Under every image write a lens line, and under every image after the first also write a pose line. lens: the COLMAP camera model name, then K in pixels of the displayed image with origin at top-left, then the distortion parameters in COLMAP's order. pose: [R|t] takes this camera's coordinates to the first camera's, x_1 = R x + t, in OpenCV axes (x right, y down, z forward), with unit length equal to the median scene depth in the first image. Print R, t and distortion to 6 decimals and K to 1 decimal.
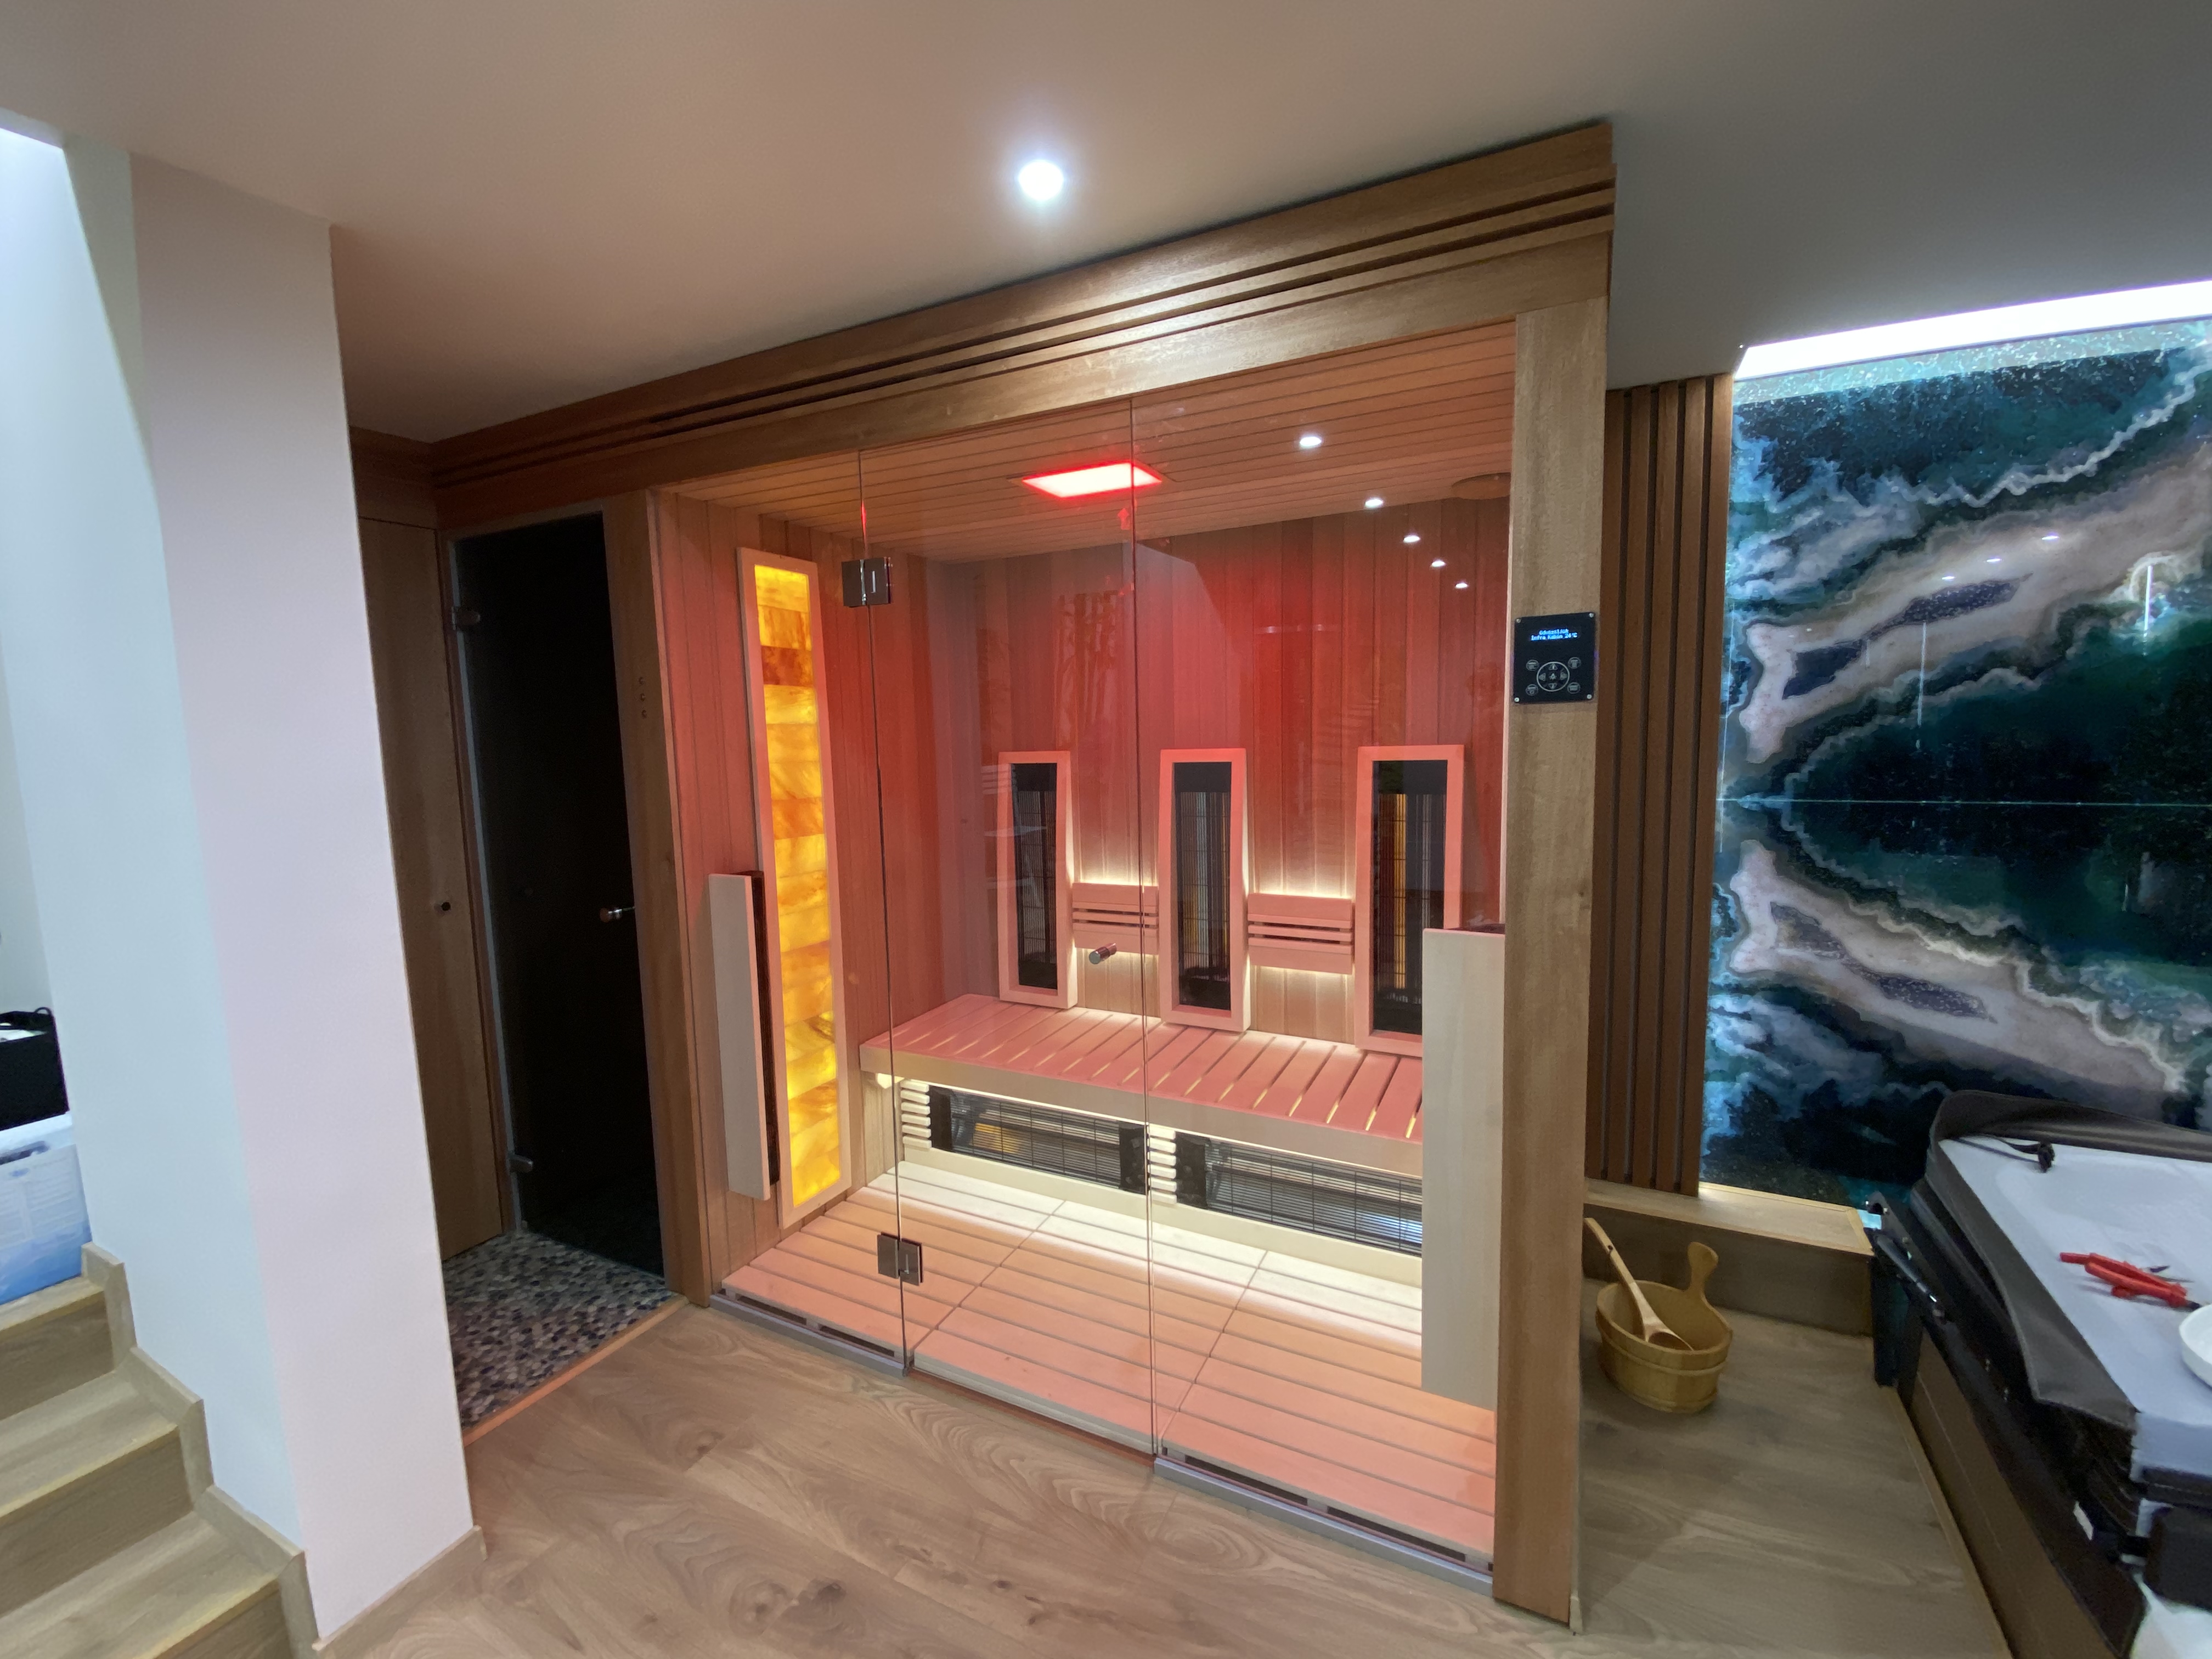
lens RADIAL K [[907.7, 0, 1091.5], [0, 907.7, 810.7], [0, 0, 1]] dist [-0.021667, -0.002419]
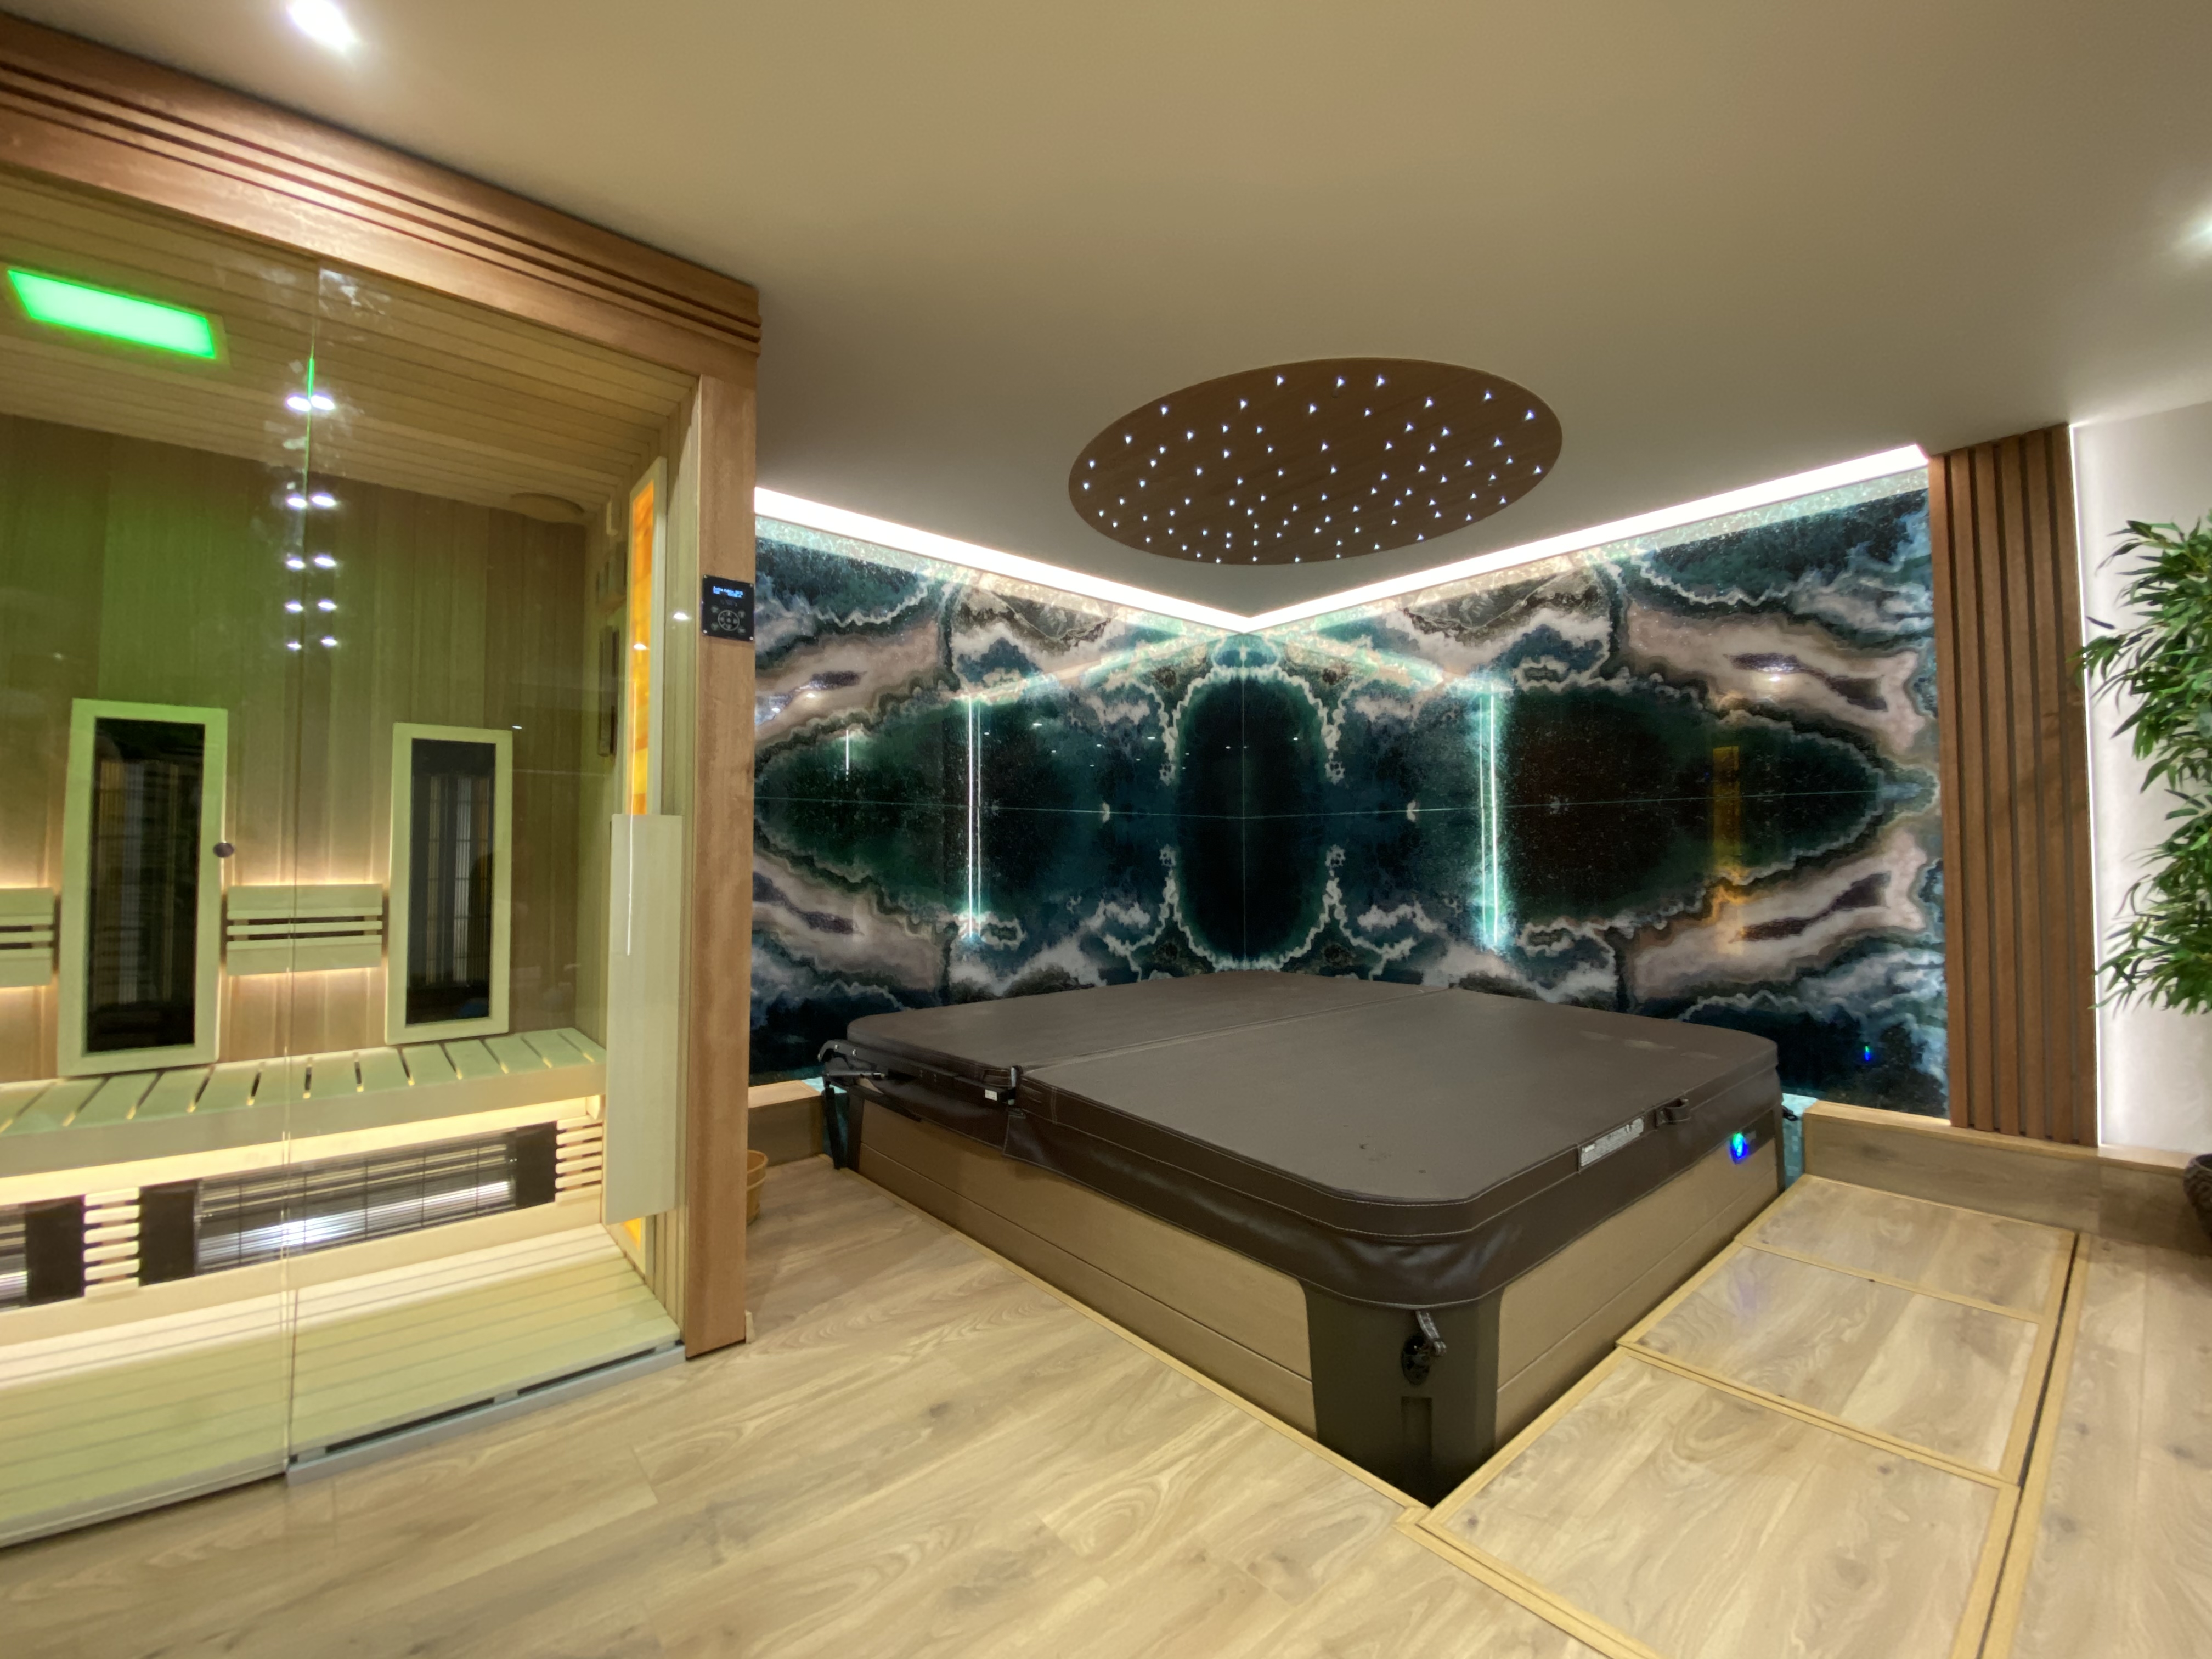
lens RADIAL K [[907.7, 0, 1096.6], [0, 907.7, 830.7], [0, 0, 1]] dist [-0.021667, -0.002419]
pose [[0.379499, 0.057690, 0.923392, -0.348774], [0.066469, 0.993775, -0.089405, 0.211389], [-0.922801, 0.095306, 0.373302, -0.038170]]
